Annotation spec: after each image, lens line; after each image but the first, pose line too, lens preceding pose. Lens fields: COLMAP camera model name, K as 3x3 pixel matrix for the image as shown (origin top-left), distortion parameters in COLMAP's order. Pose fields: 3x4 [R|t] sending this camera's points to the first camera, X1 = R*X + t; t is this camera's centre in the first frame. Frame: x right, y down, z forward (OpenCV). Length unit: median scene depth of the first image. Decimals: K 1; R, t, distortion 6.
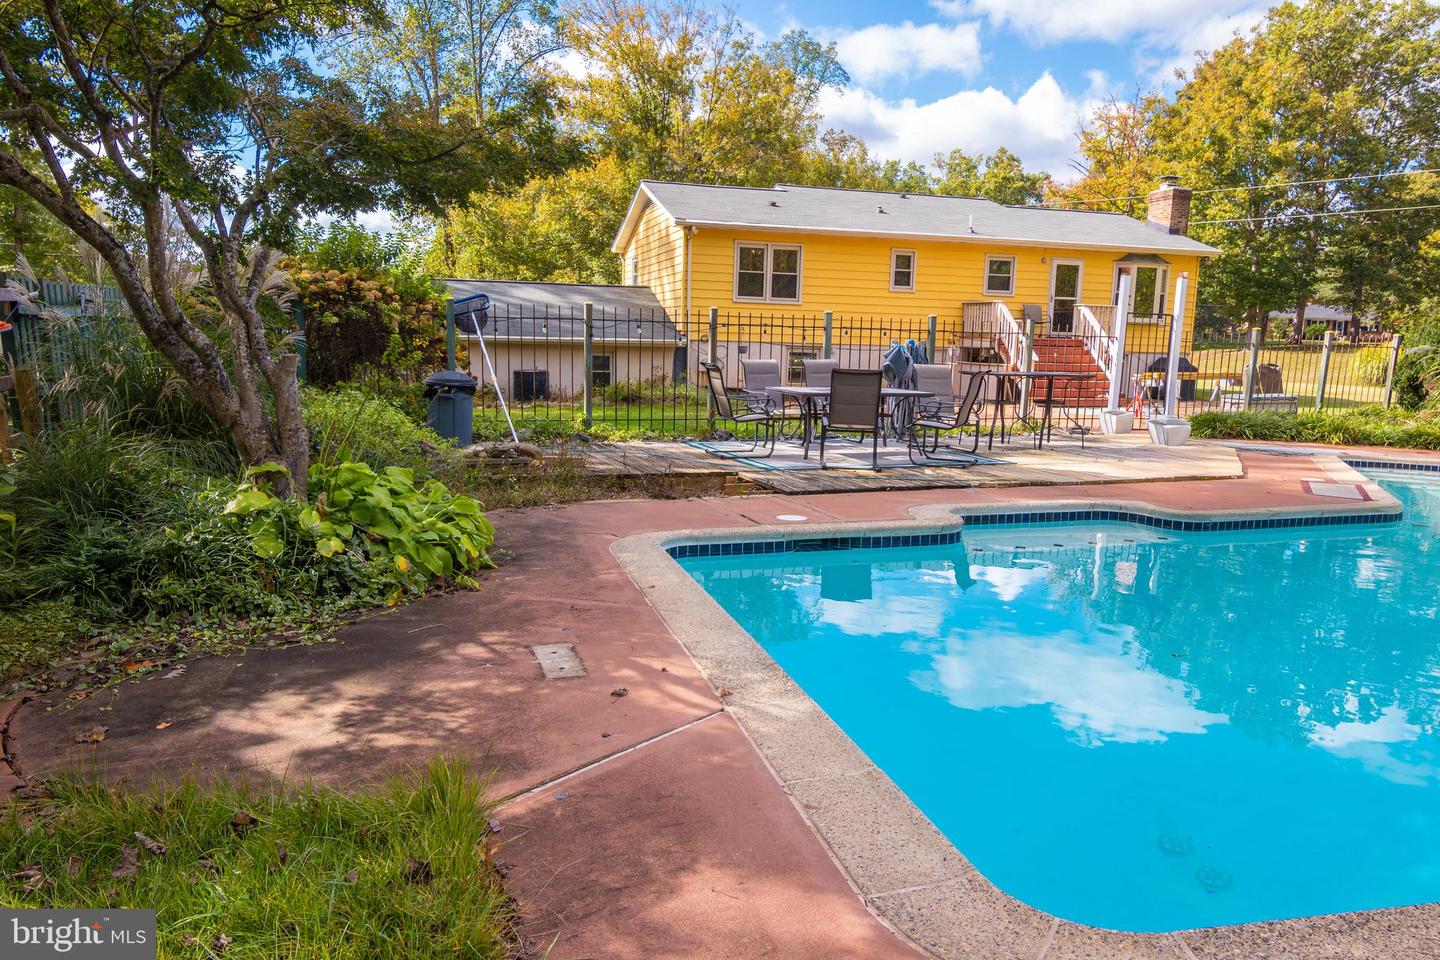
lens RADIAL K [[998.3, 0, 714.4], [0, 998.3, 486.4], [0, 0, 1]] dist [0.006141, -0.023700]
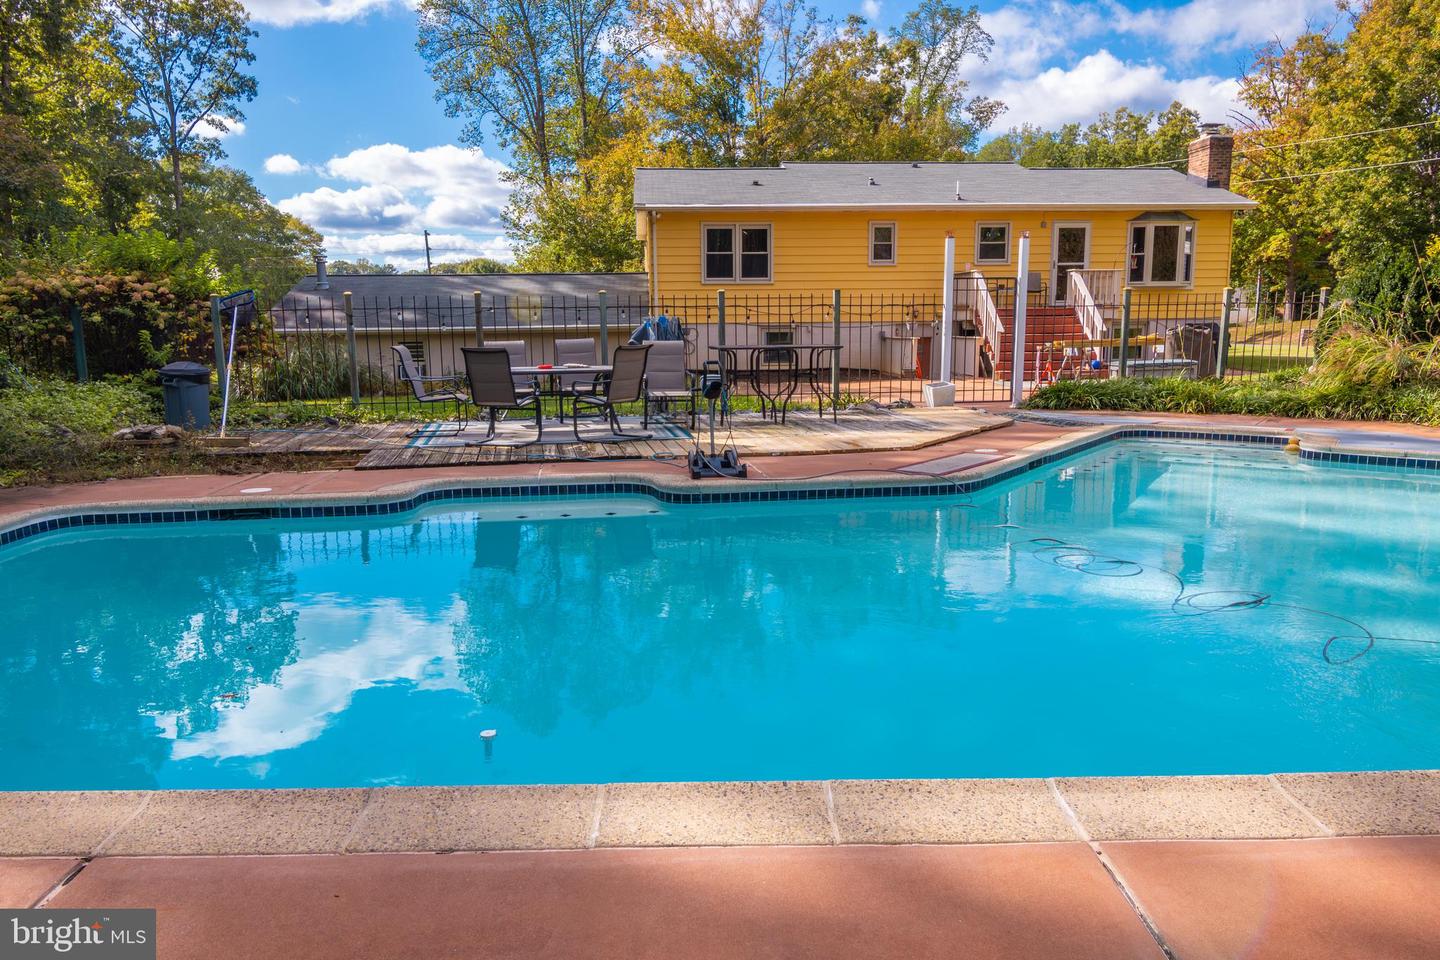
lens RADIAL K [[998.3, 0, 714.4], [0, 998.3, 486.4], [0, 0, 1]] dist [0.006141, -0.023700]
pose [[0.979915, -0.005349, -0.199346, 0.348406], [0.008172, 0.999878, 0.013341, 0.007730], [0.199250, -0.014702, 0.979838, 0.025041]]
